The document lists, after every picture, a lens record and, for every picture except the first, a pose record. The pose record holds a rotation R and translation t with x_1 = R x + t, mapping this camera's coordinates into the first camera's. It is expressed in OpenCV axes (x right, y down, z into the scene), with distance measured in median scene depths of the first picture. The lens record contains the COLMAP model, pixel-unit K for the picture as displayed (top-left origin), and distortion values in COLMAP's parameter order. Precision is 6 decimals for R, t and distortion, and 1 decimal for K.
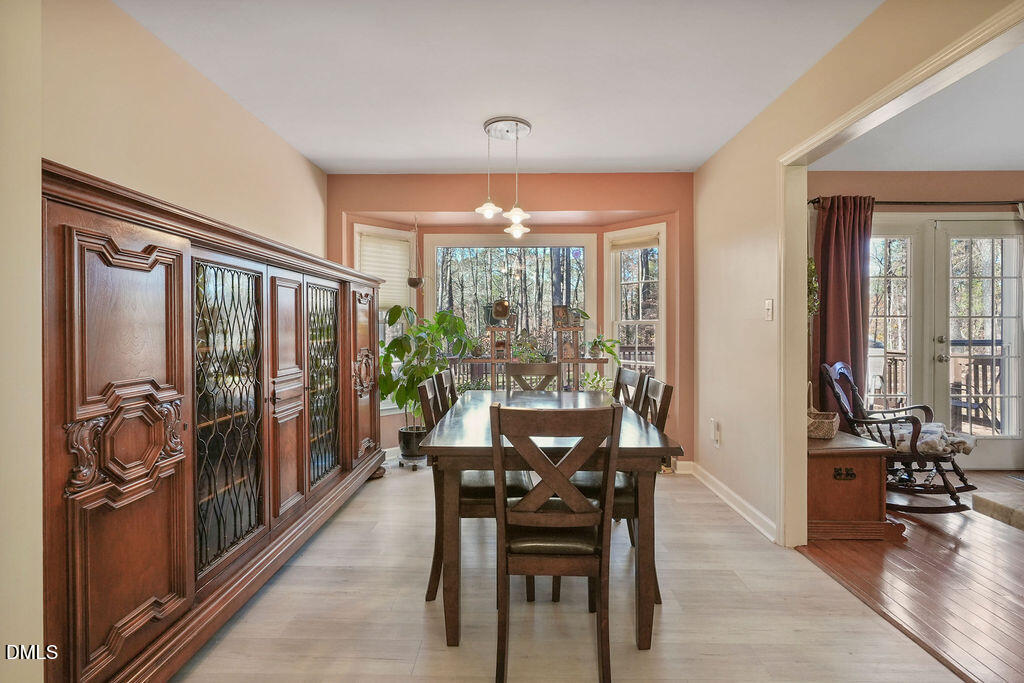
lens RADIAL K [[493.7, 0, 513.3], [0, 493.7, 336.8], [0, 0, 1]] dist [0.000202, 0.000006]
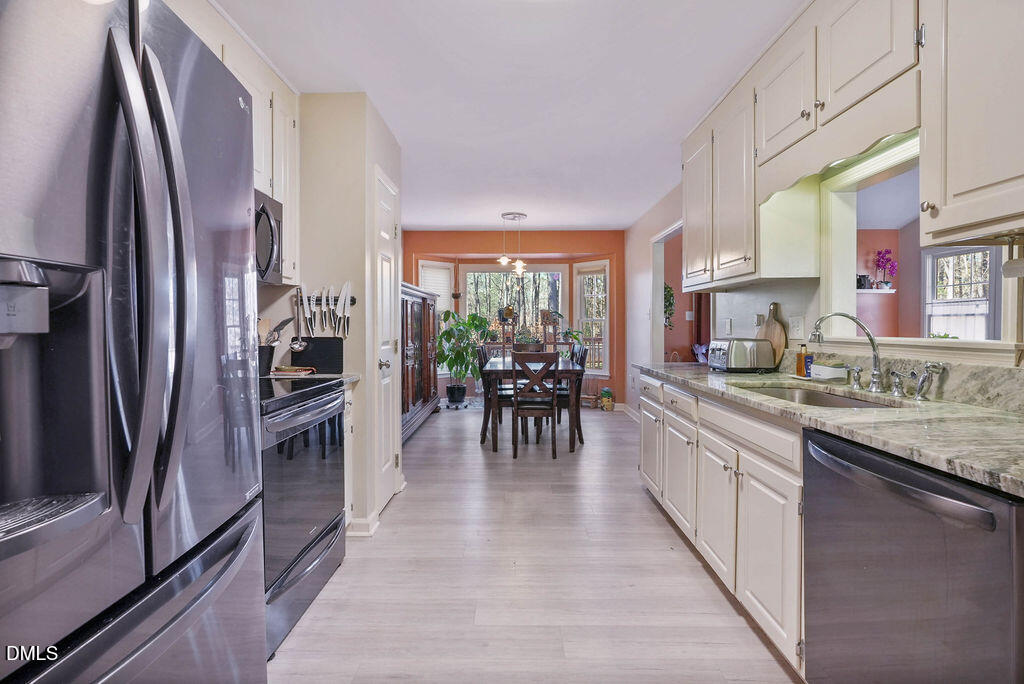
lens RADIAL K [[493.7, 0, 509.0], [0, 493.7, 337.1], [0, 0, 1]] dist [0.000202, 0.000006]
pose [[0.999995, -0.001165, -0.002986, -0.020050], [0.001189, 0.999966, 0.008171, 0.012931], [0.002976, -0.008175, 0.999962, -0.649030]]
